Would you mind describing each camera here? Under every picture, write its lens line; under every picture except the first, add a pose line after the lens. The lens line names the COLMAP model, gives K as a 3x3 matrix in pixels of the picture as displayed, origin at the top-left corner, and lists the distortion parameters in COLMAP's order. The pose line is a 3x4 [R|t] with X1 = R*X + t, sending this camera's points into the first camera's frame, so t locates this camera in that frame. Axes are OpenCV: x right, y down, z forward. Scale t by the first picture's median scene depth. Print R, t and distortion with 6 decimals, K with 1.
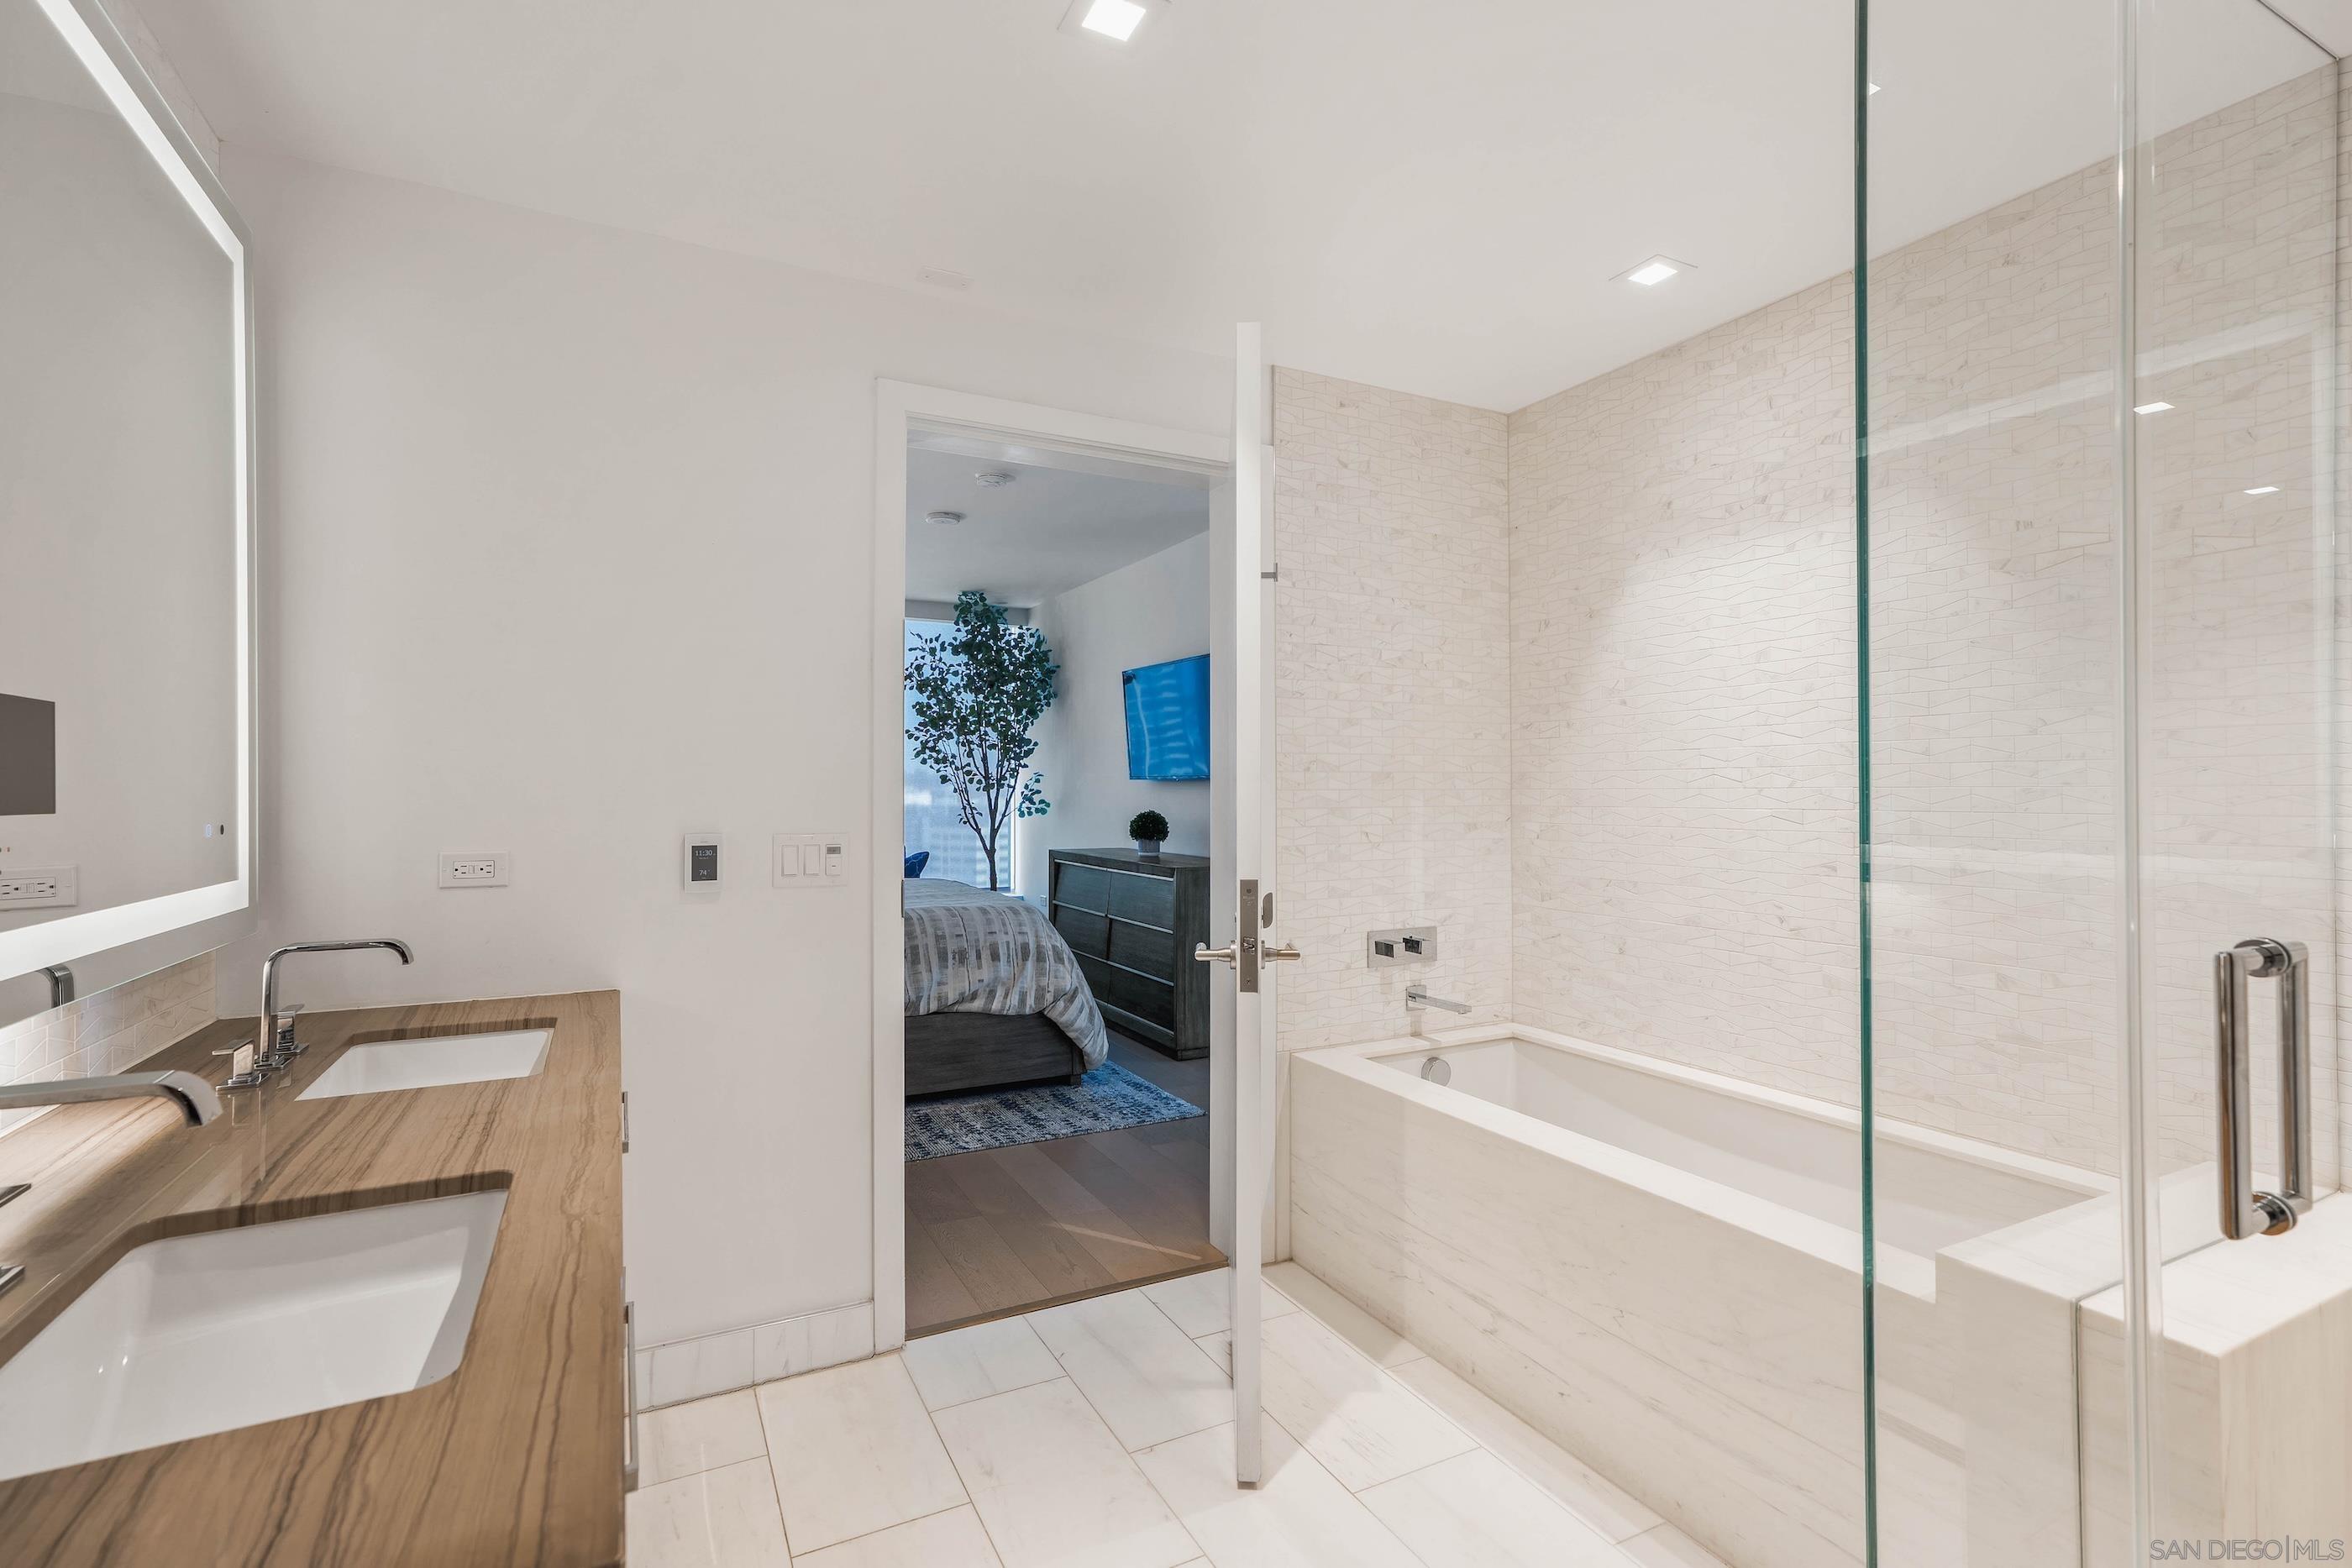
lens RADIAL K [[1074.2, 0, 1168.1], [0, 1074.2, 781.2], [0, 0, 1]] dist [-0.006651, 0.008897]
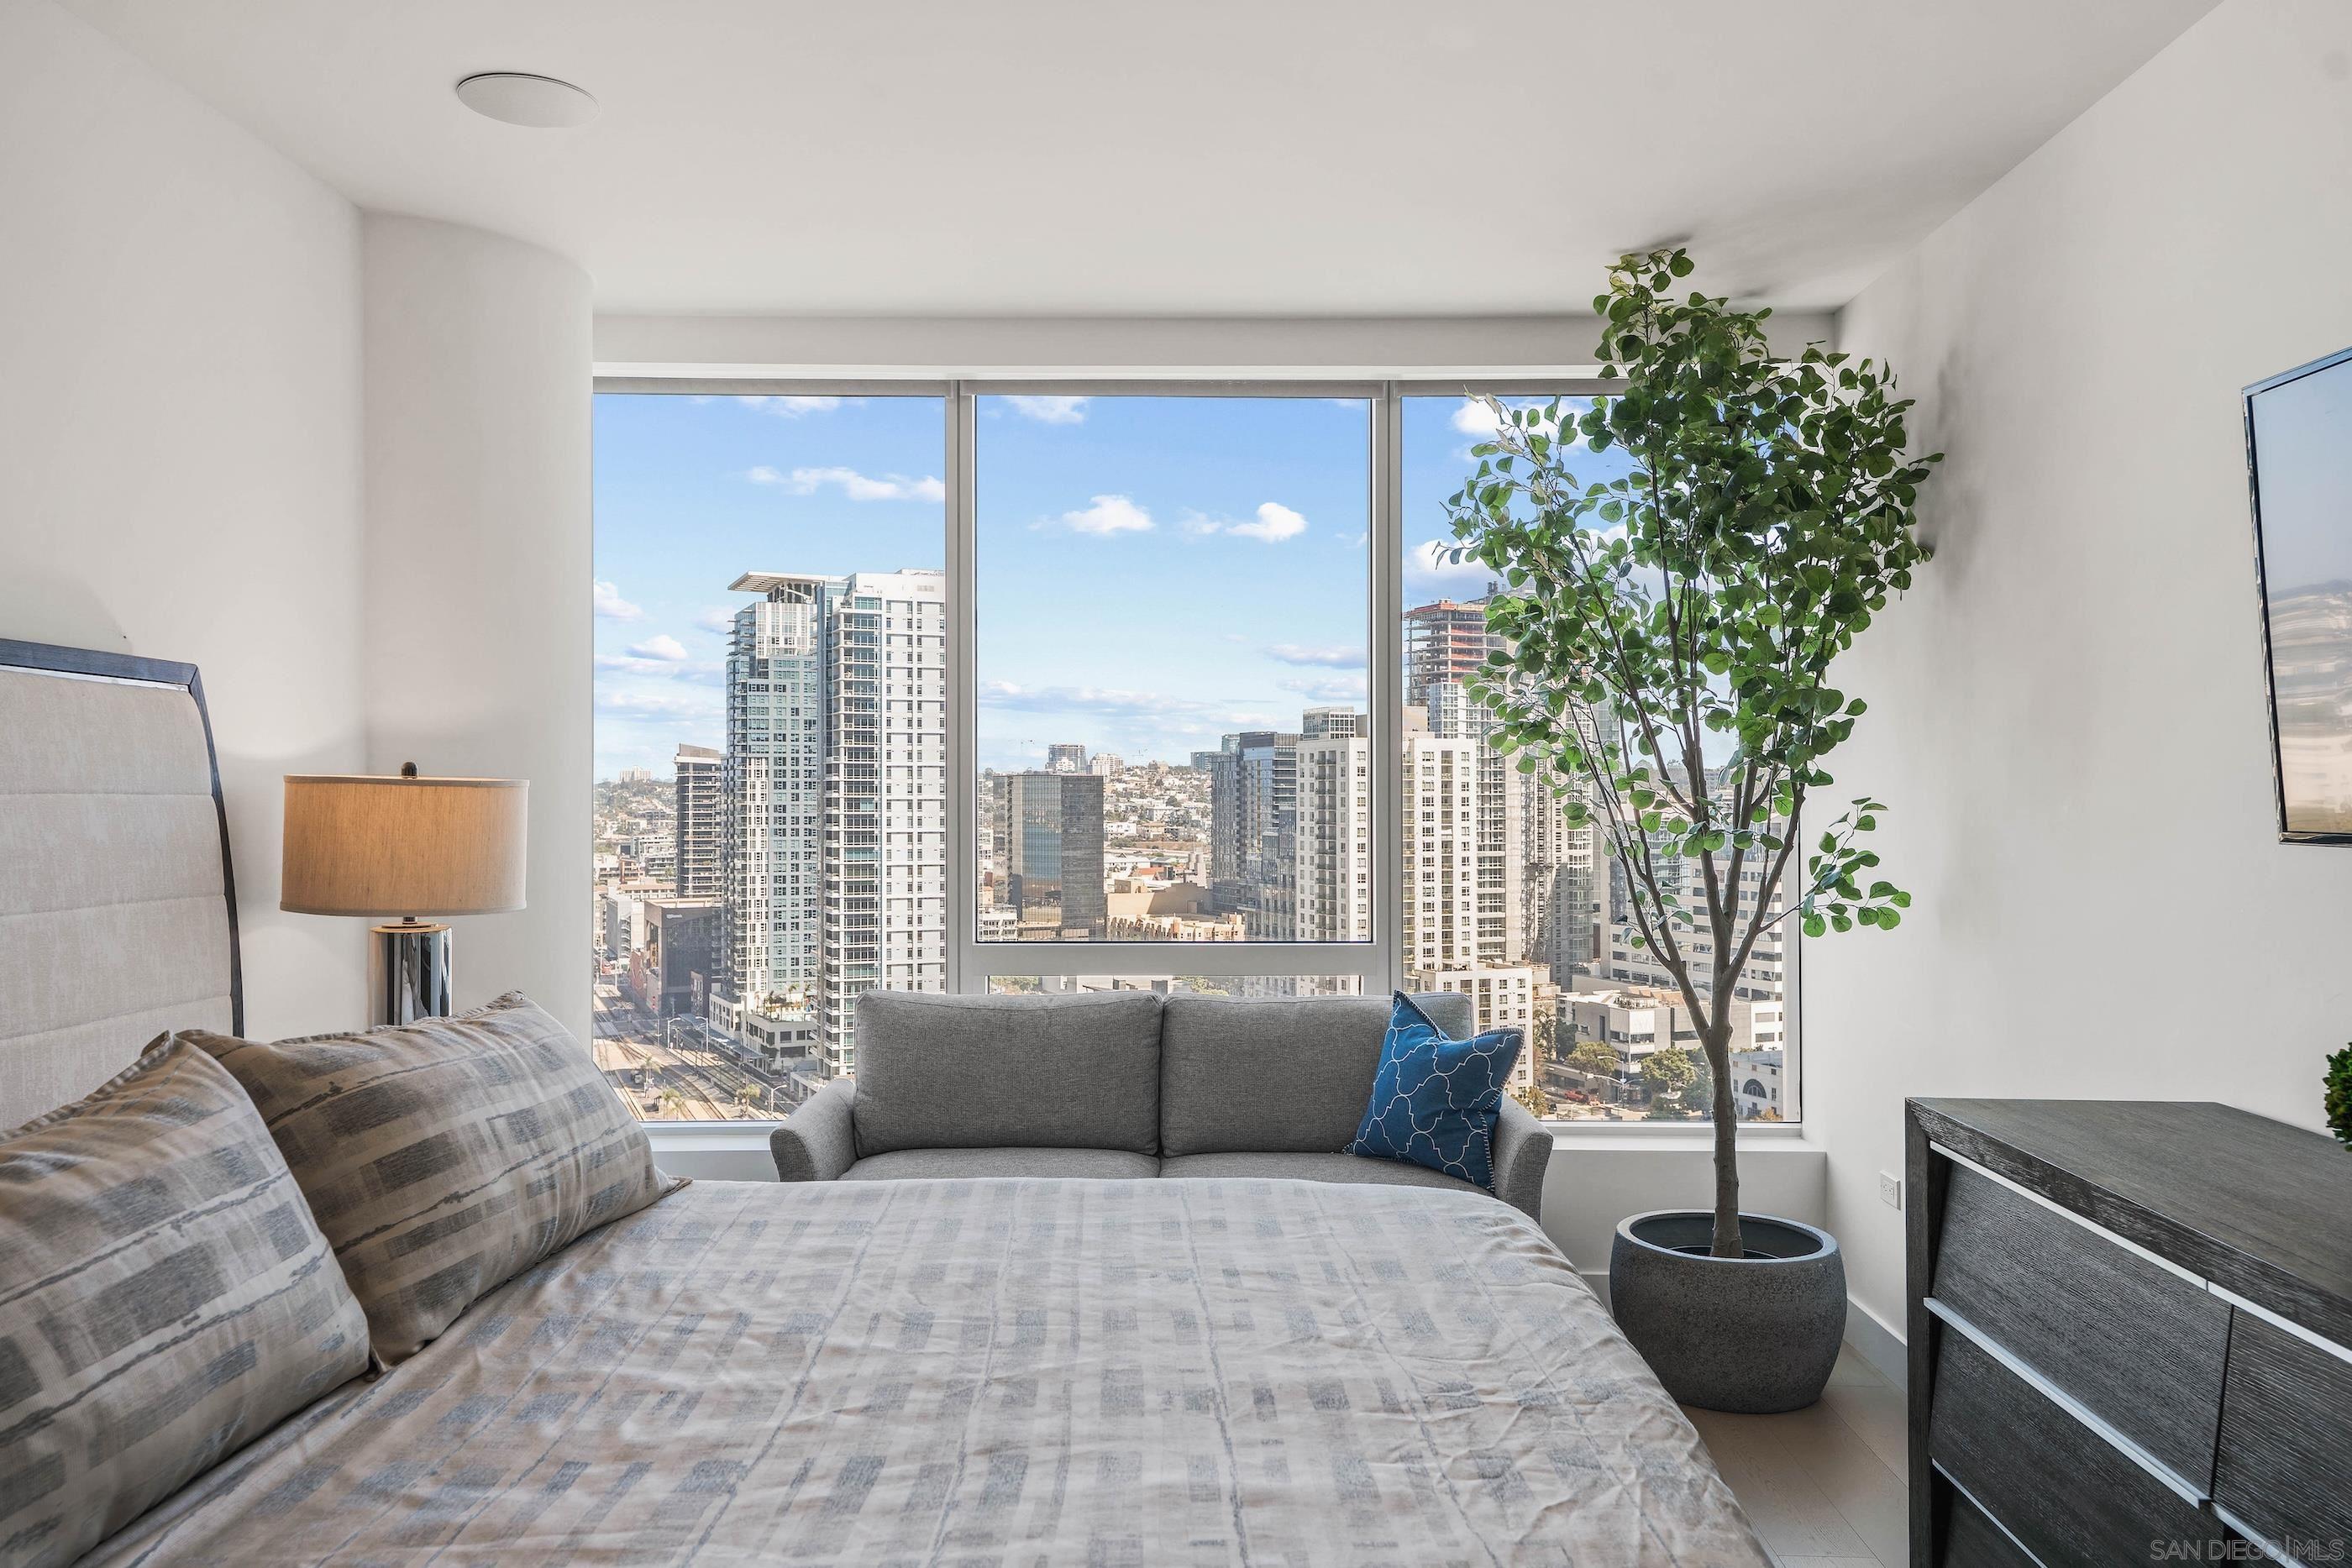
lens RADIAL K [[1724.2, 0, 1167.6], [0, 1724.2, 769.0], [0, 0, 1]] dist [0.038390, 0.006126]
pose [[0.879969, -0.006295, -0.474990, -0.059461], [0.001985, 0.999952, -0.009574, -0.012082], [0.475028, 0.007481, 0.879939, 0.450249]]
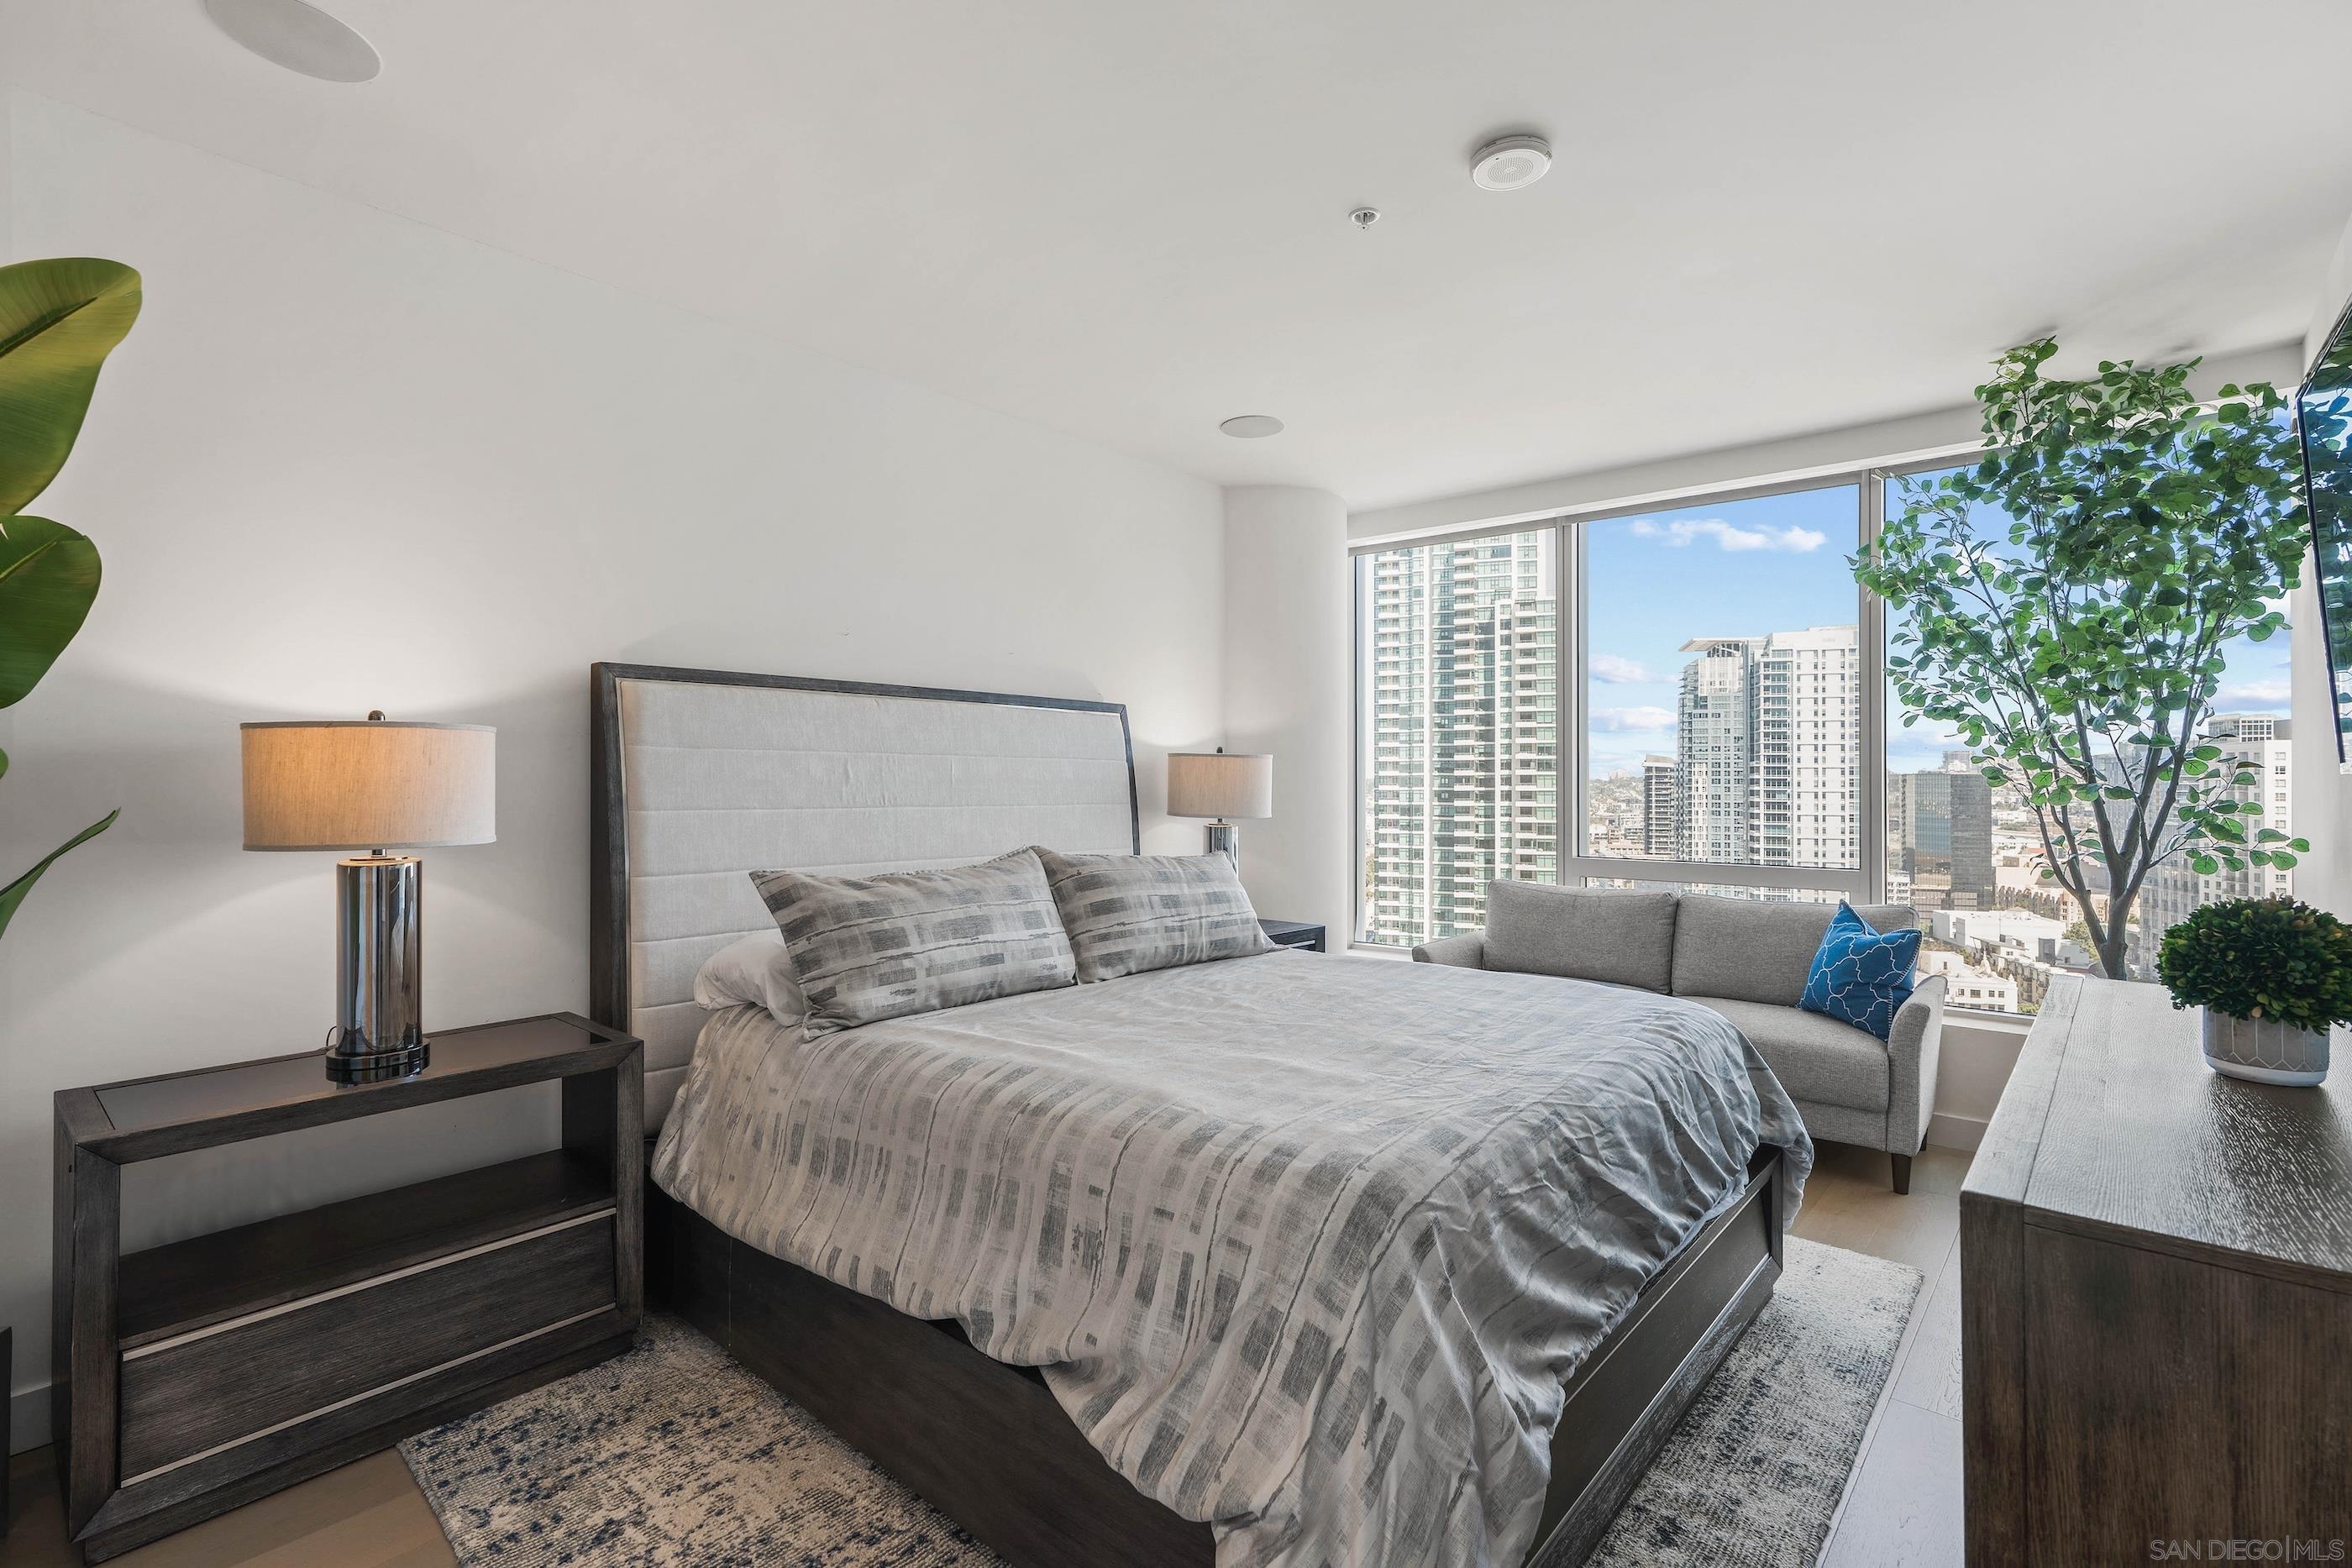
lens RADIAL K [[1074.2, 0, 1182.4], [0, 1074.2, 779.3], [0, 0, 1]] dist [-0.006651, 0.008897]
pose [[0.381673, -0.002404, -0.924294, 0.084649], [-0.000117, 0.999996, -0.002649, 0.000351], [0.924298, 0.001119, 0.381671, 0.507808]]
